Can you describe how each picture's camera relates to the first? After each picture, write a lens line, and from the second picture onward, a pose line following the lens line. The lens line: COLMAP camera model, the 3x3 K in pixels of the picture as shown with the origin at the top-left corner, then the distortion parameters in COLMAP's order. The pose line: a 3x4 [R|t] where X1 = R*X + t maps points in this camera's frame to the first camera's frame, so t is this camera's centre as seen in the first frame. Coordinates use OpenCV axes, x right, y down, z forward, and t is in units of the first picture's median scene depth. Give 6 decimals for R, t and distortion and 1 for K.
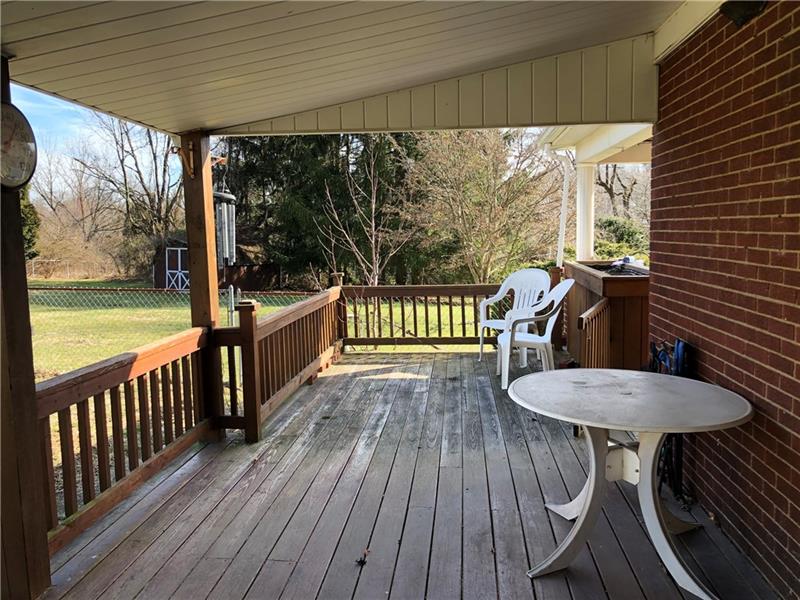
lens RADIAL K [[648.3, 0, 399.2], [0, 648.3, 297.5], [0, 0, 1]] dist [0.007831, 0.008116]
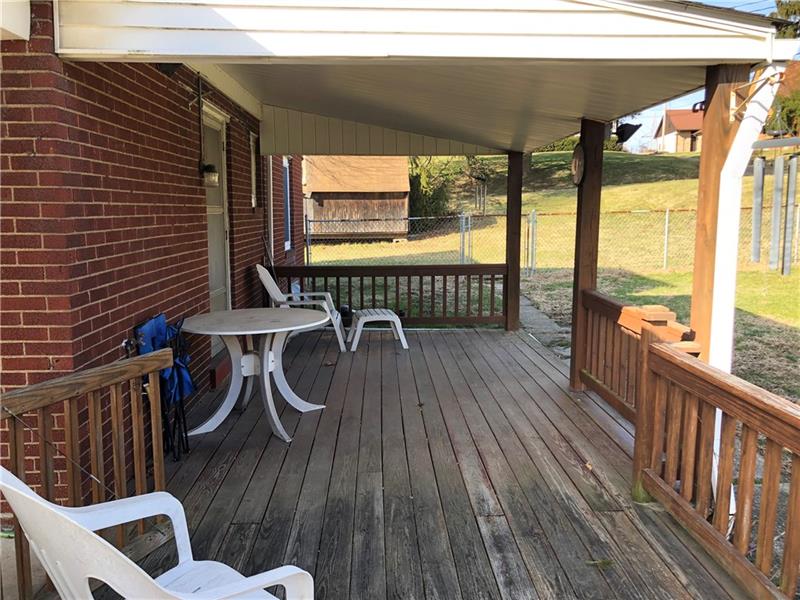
lens RADIAL K [[648.3, 0, 399.1], [0, 648.3, 299.4], [0, 0, 1]] dist [0.007831, 0.008116]
pose [[-0.991139, 0.037984, -0.127283, 0.133140], [0.005633, 0.969399, 0.245426, -0.180296], [0.132710, 0.242534, -0.961023, 1.668919]]
